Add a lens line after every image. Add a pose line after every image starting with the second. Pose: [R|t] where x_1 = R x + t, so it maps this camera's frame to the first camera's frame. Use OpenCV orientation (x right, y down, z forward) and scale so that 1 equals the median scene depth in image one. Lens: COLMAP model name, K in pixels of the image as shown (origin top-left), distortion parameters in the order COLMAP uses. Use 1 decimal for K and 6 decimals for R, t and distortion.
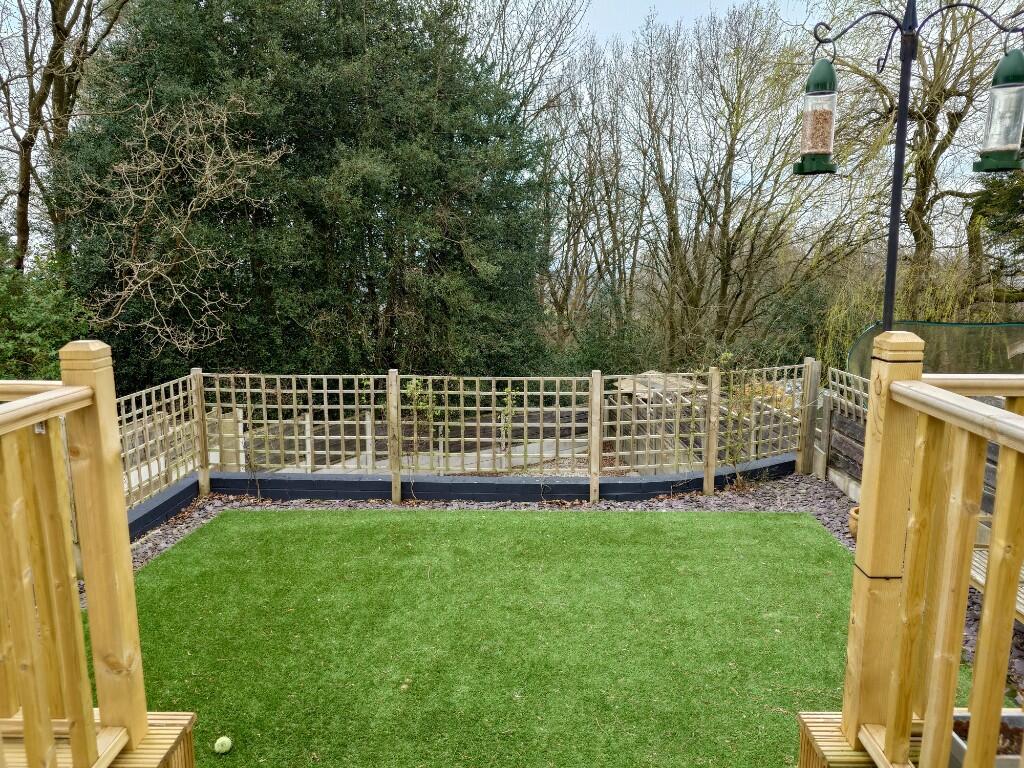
lens RADIAL K [[736.8, 0, 511.2], [0, 736.8, 391.4], [0, 0, 1]] dist [-0.001895, 0.001111]
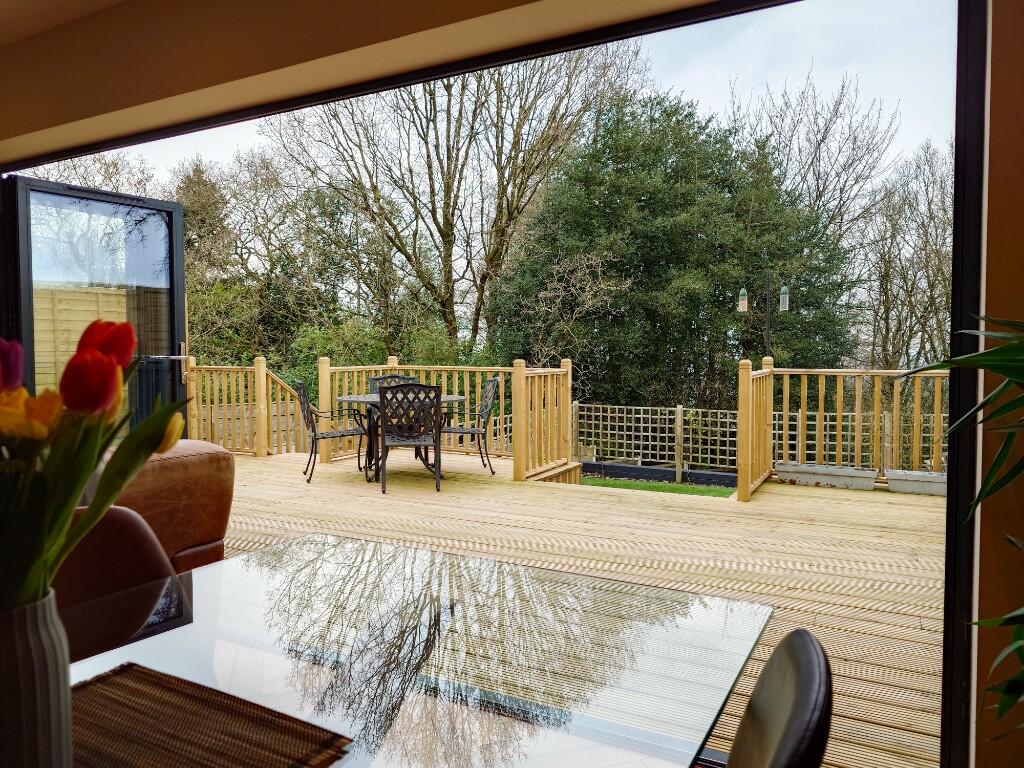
lens RADIAL K [[736.8, 0, 507.1], [0, 736.8, 383.3], [0, 0, 1]] dist [-0.001895, 0.001111]
pose [[0.888897, 0.021354, -0.457609, 0.166716], [-0.083733, 0.989659, -0.116467, 0.095134], [0.450390, 0.141844, 0.881493, -0.447962]]
